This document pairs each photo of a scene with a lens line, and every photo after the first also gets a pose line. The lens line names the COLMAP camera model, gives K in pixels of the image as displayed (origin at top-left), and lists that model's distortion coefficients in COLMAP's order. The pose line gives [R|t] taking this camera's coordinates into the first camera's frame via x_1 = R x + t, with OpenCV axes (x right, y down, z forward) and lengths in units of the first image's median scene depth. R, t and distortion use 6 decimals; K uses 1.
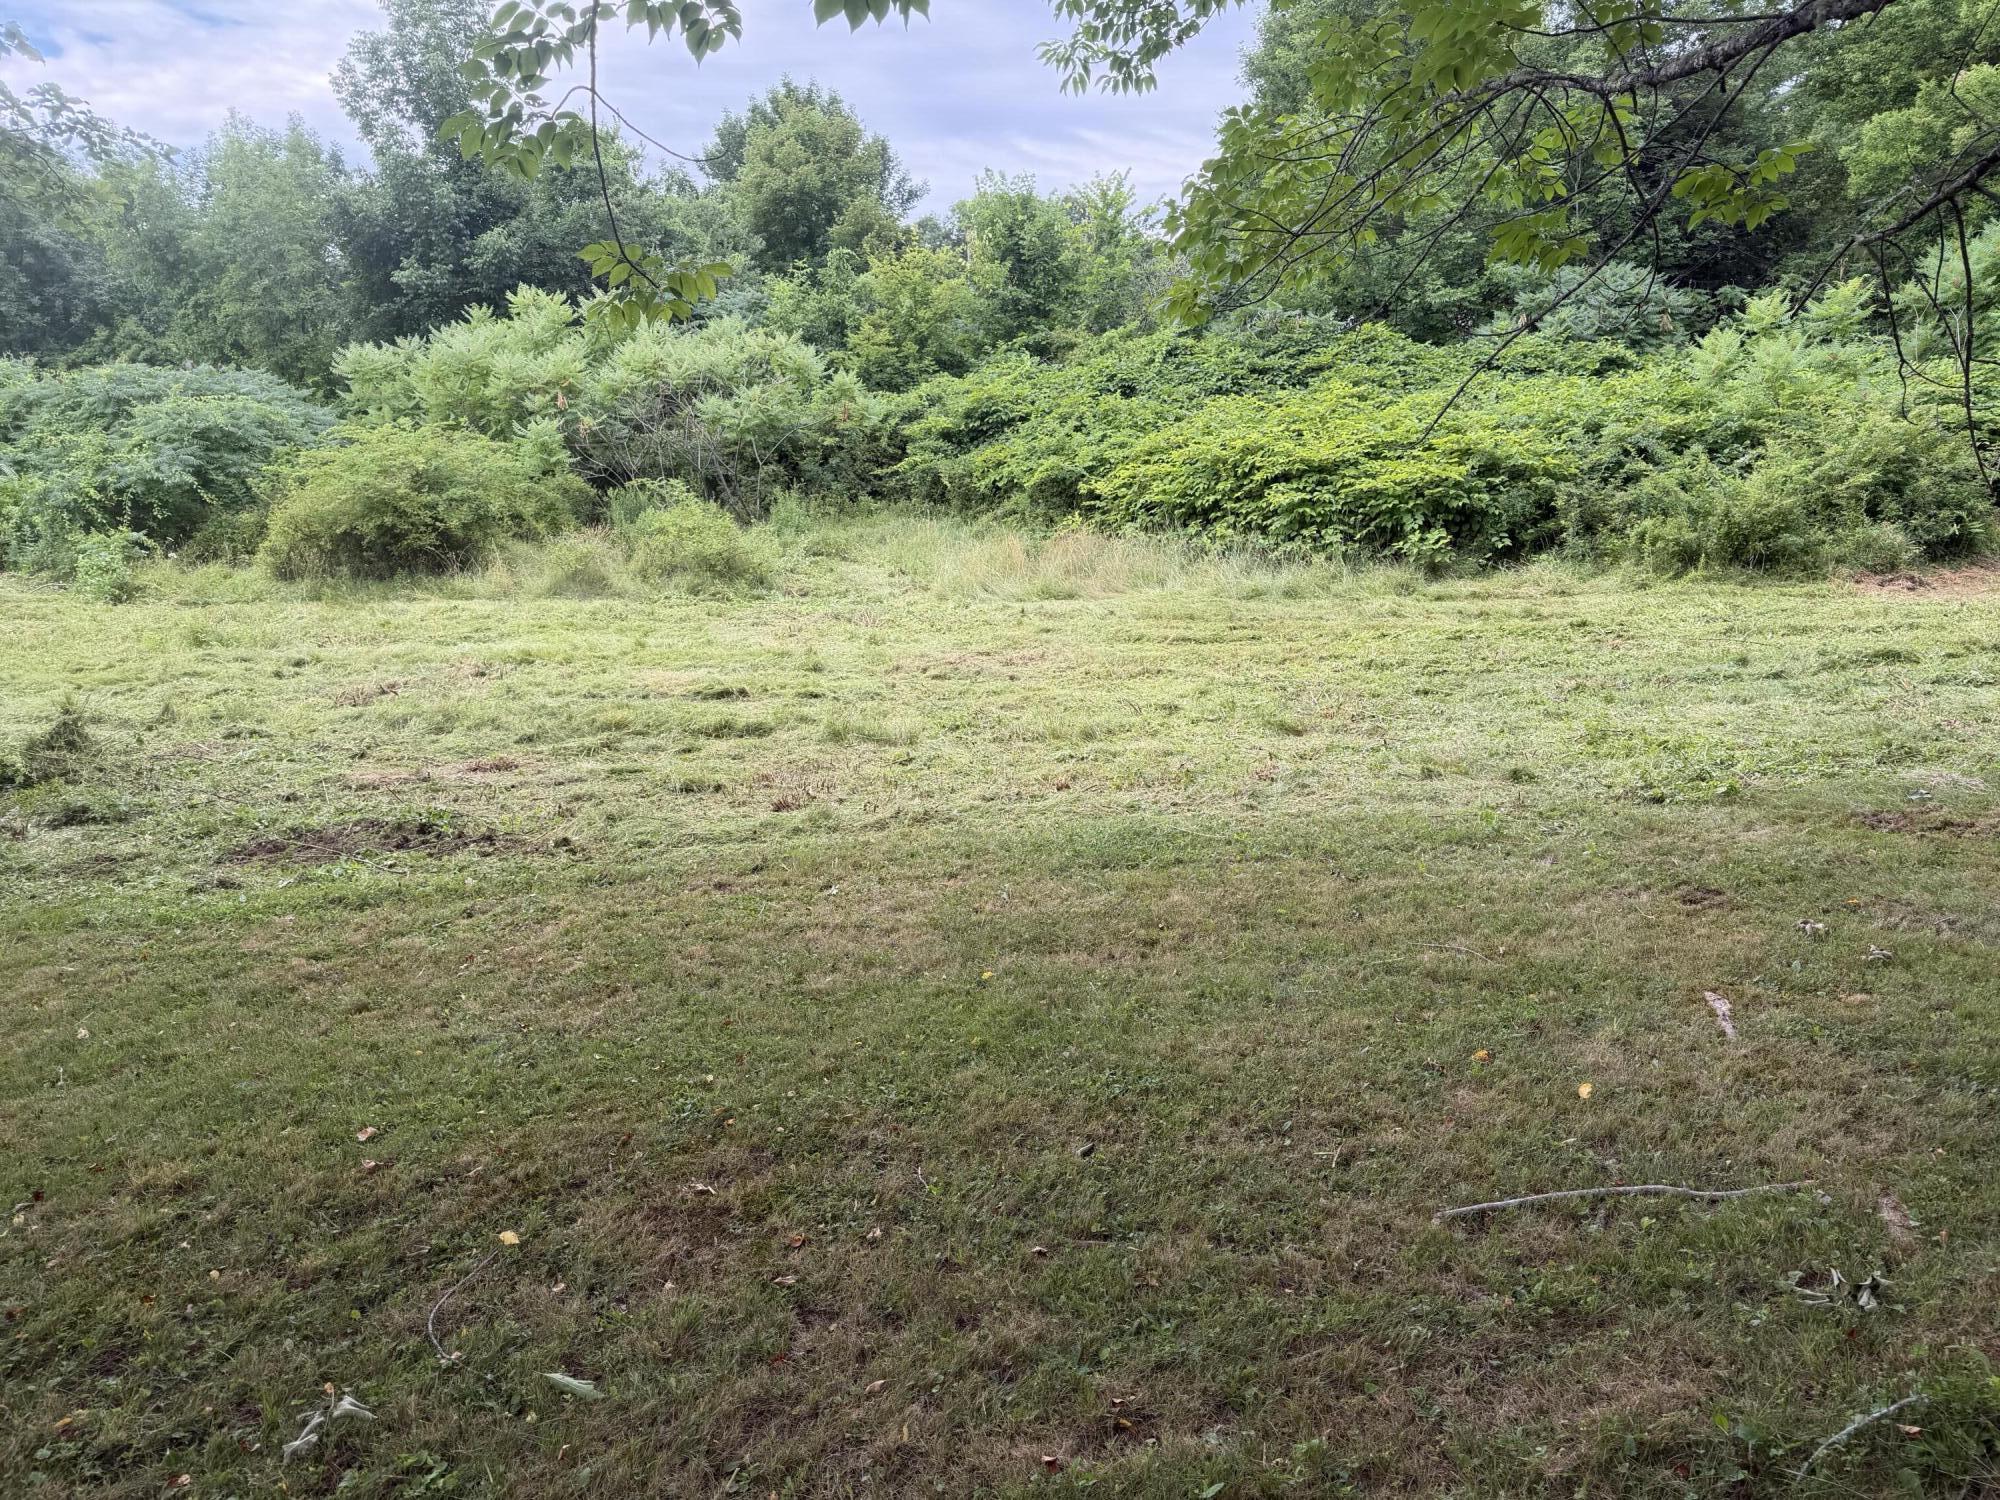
lens RADIAL K [[1413.5, 0, 1000.8], [0, 1413.5, 749.4], [0, 0, 1]] dist [-0.007974, -0.001457]
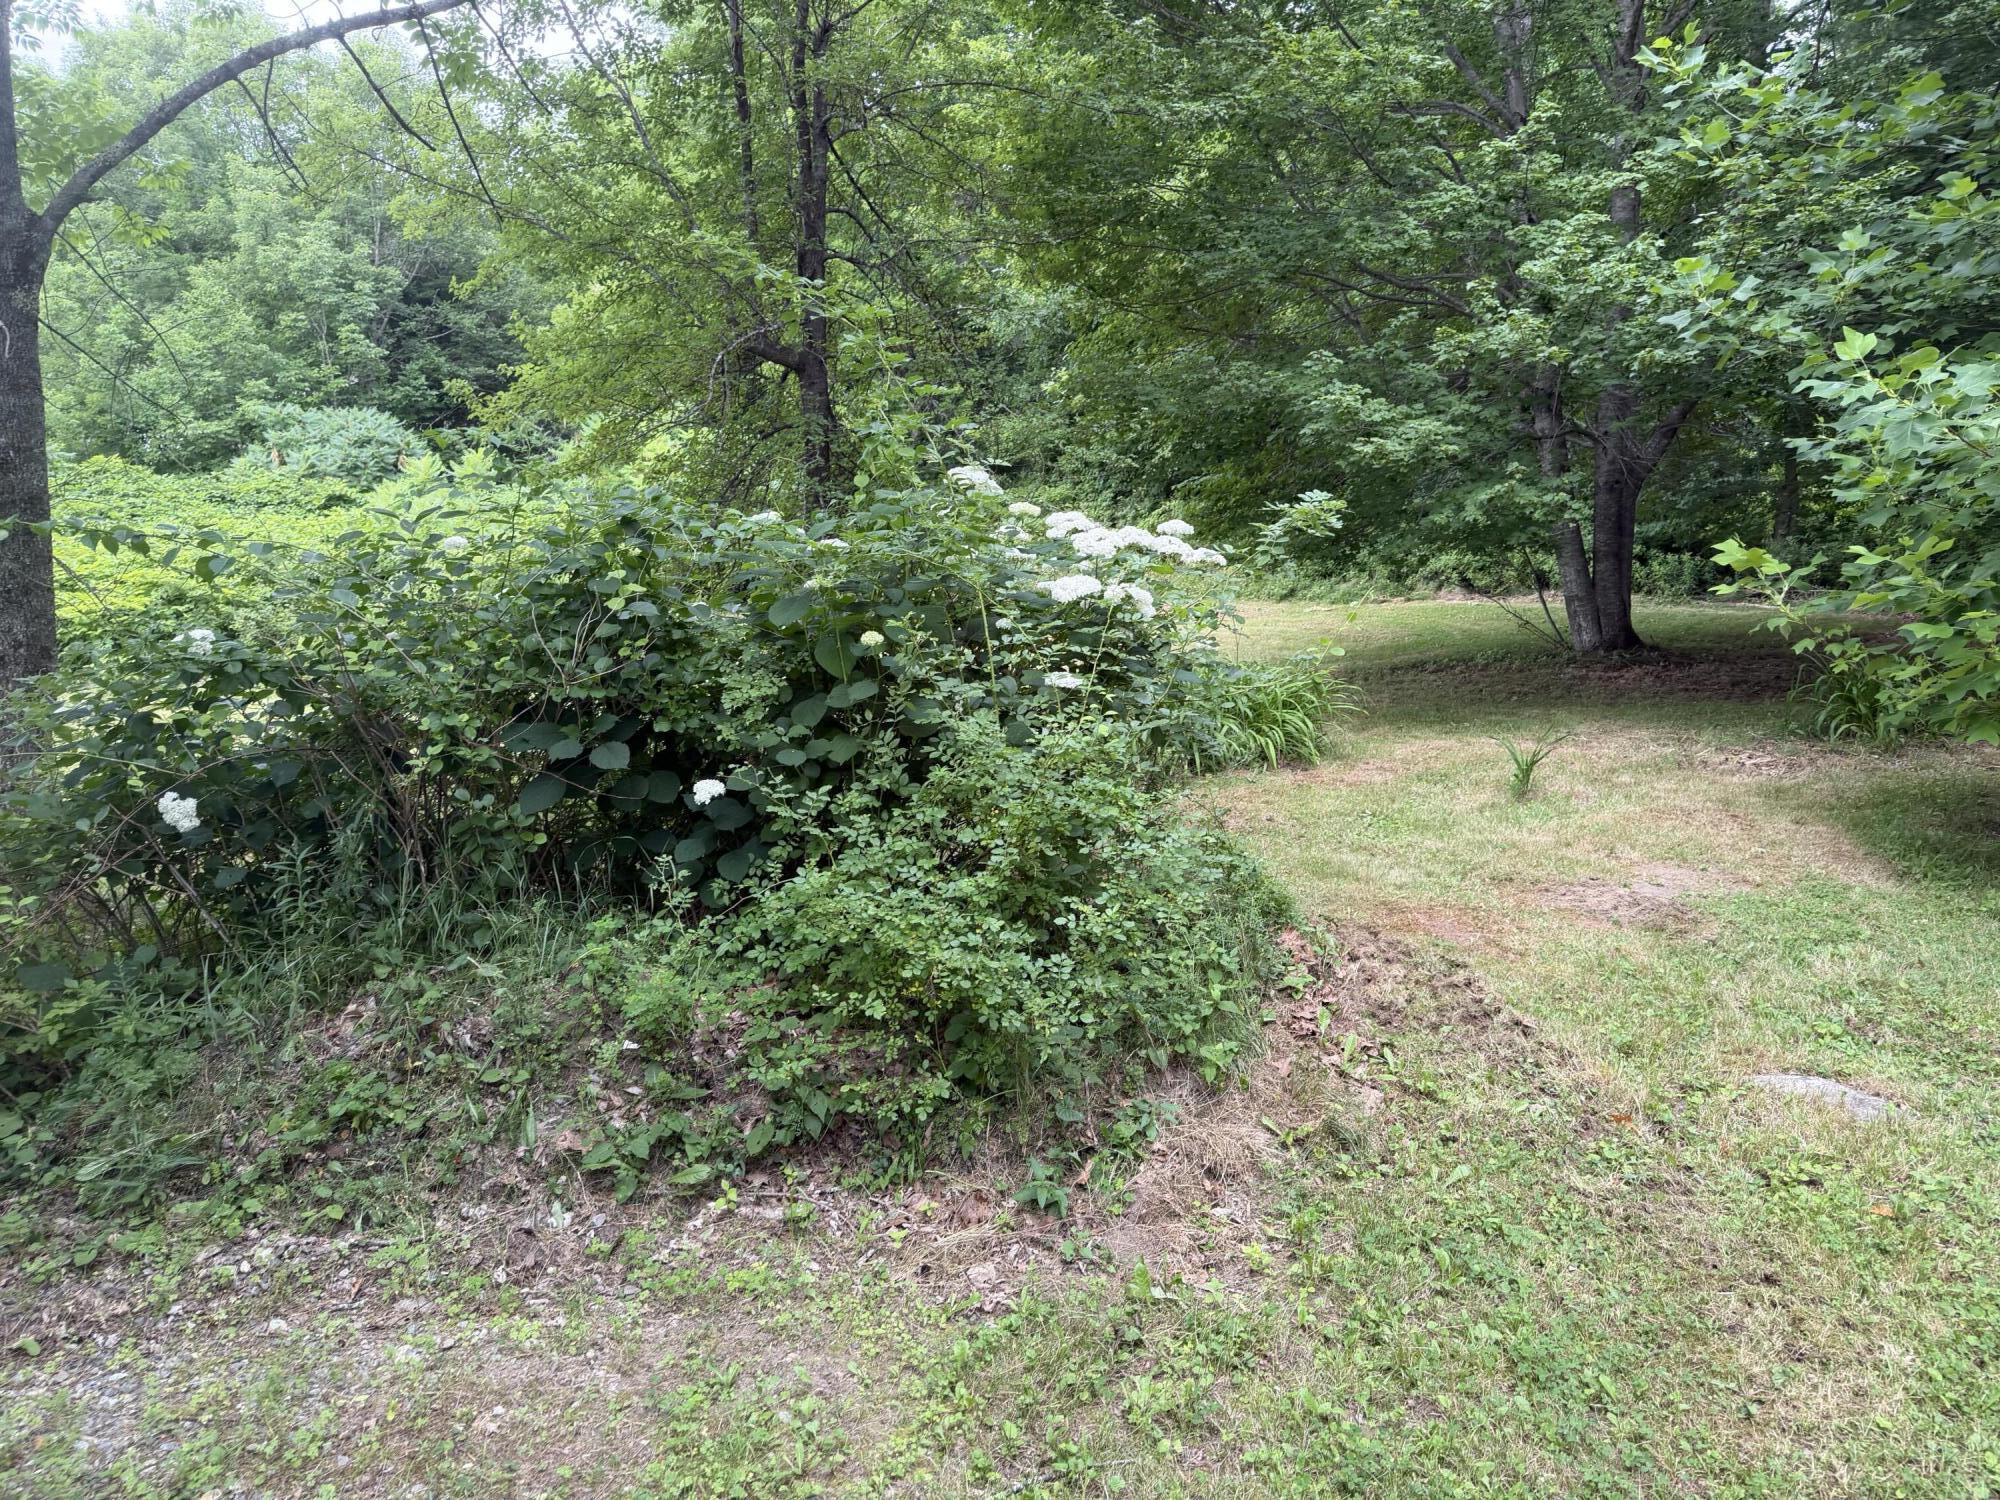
lens RADIAL K [[1413.5, 0, 998.2], [0, 1413.5, 751.4], [0, 0, 1]] dist [-0.007974, -0.001457]
pose [[0.751447, -0.091768, 0.653381, 0.057393], [0.133423, 0.990956, -0.014269, 0.026342], [-0.646163, 0.097898, 0.756895, -0.231990]]
